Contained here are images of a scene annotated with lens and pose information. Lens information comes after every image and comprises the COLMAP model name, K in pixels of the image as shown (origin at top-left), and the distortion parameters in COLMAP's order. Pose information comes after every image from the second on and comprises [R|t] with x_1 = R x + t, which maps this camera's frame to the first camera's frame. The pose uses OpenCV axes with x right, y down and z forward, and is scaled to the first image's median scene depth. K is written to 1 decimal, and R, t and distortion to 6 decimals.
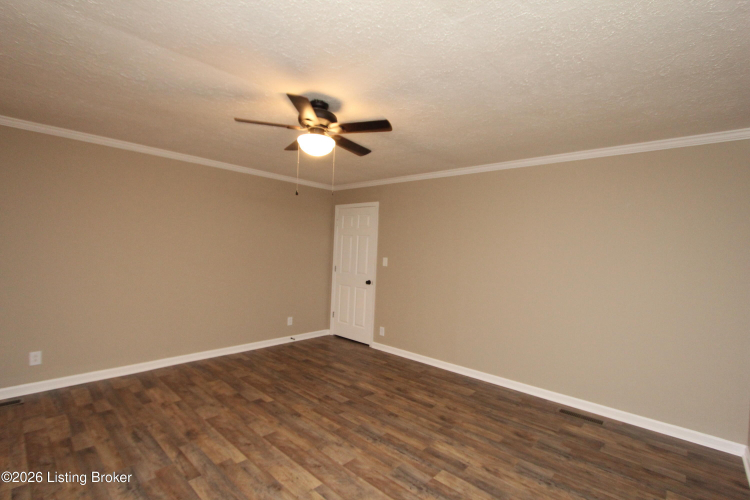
lens RADIAL K [[344.1, 0, 377.7], [0, 344.1, 252.3], [0, 0, 1]] dist [-0.013483, -0.000903]
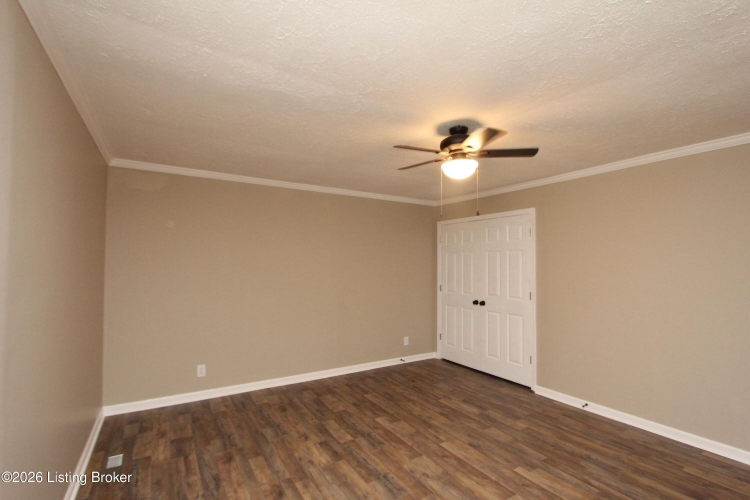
lens RADIAL K [[344.1, 0, 375.5], [0, 344.1, 247.1], [0, 0, 1]] dist [-0.013483, -0.000903]
pose [[-0.960233, -0.031491, 0.277419, -0.200620], [-0.041352, 0.998701, -0.029764, -0.026634], [-0.276121, -0.040053, -0.960288, 1.773544]]
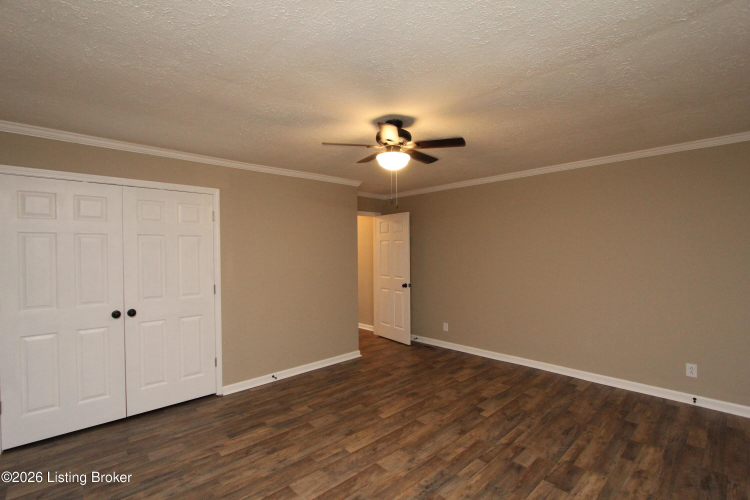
lens RADIAL K [[344.1, 0, 374.6], [0, 344.1, 250.9], [0, 0, 1]] dist [-0.013483, -0.000903]
pose [[-0.084844, -0.046664, -0.995301, 0.781089], [-0.004138, 0.998911, -0.046480, 0.024485], [0.996386, 0.000175, -0.084944, 0.884624]]
